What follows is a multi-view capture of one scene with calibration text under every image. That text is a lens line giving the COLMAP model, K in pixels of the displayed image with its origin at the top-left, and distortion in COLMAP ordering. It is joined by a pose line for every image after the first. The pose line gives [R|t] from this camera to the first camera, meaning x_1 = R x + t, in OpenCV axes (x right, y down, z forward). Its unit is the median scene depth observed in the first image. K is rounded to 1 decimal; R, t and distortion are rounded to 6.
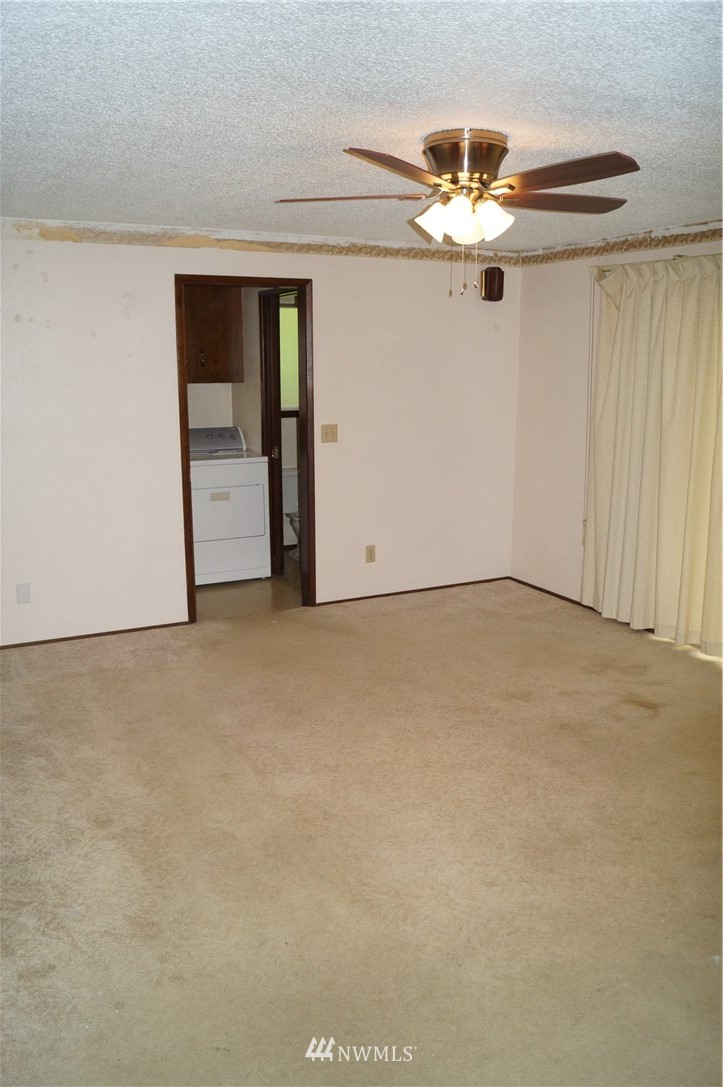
lens RADIAL K [[859.6, 0, 367.7], [0, 859.6, 547.7], [0, 0, 1]] dist [-0.080407, 0.010803]
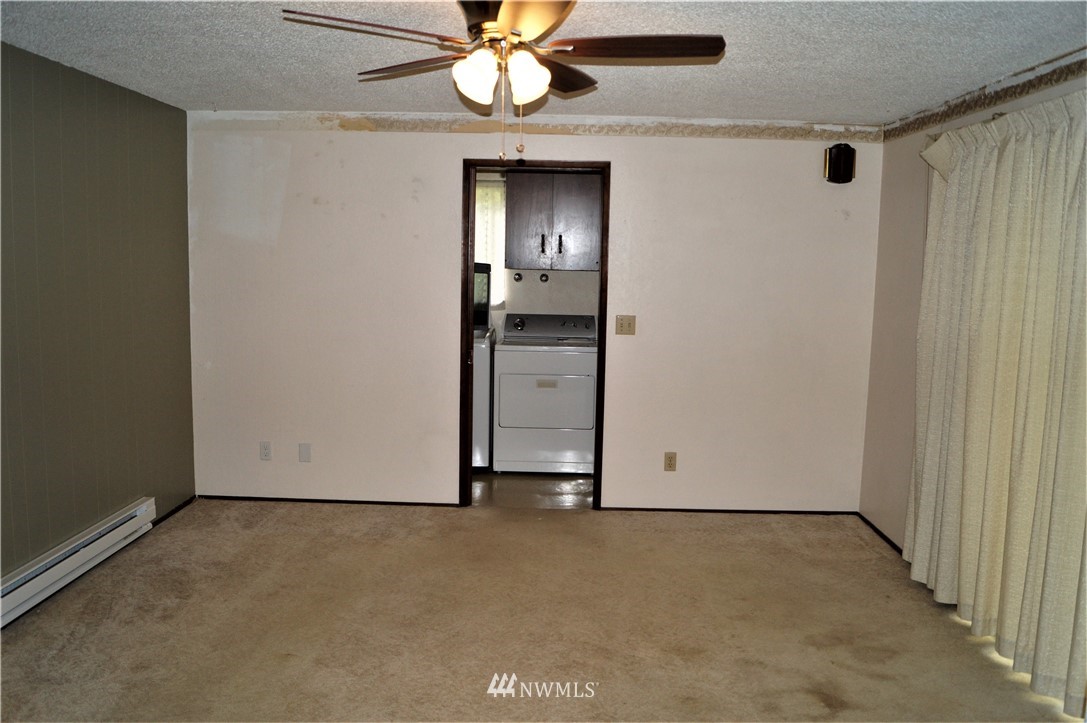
lens RADIAL K [[859.6, 0, 548.1], [0, 859.6, 358.1], [0, 0, 1]] dist [-0.080407, 0.010803]
pose [[0.882433, 0.074357, -0.464524, 0.344603], [-0.120990, 0.990086, -0.071353, -0.023792], [0.454613, 0.119167, 0.882681, 0.162843]]
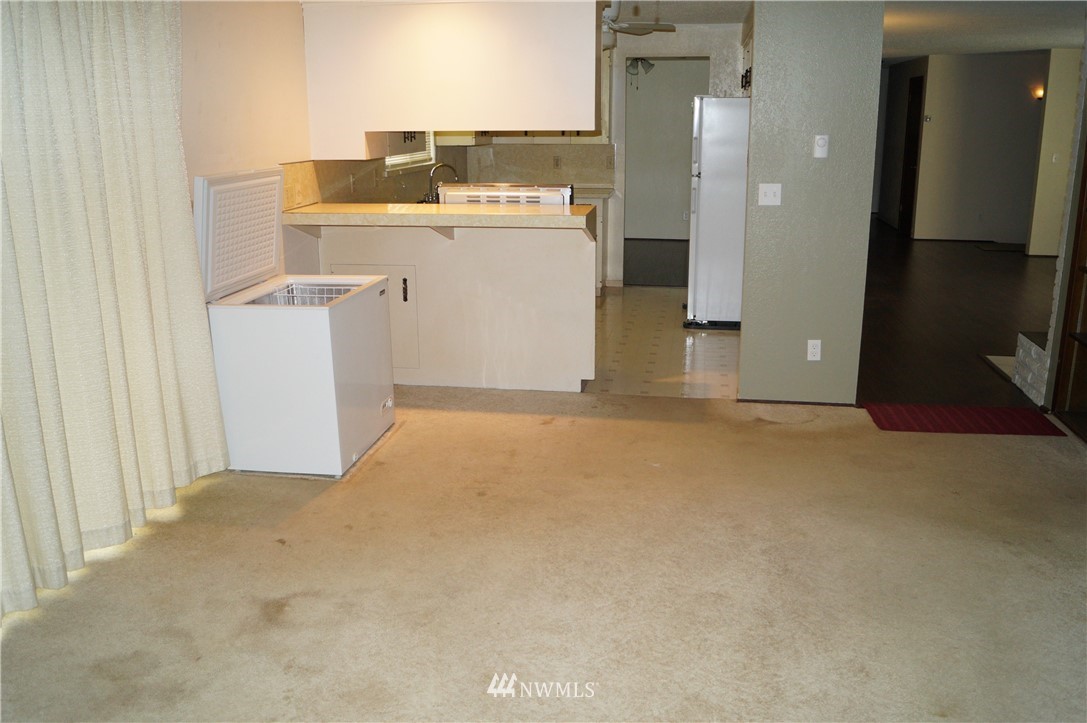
lens RADIAL K [[887.6, 0, 569.3], [0, 887.6, 360.9], [0, 0, 1]] dist [-0.082729, 0.001655]
pose [[-0.818926, -0.144921, 0.555299, -0.181304], [0.124106, 0.899977, 0.417898, -0.206829], [-0.560319, 0.411144, -0.719030, 1.036365]]
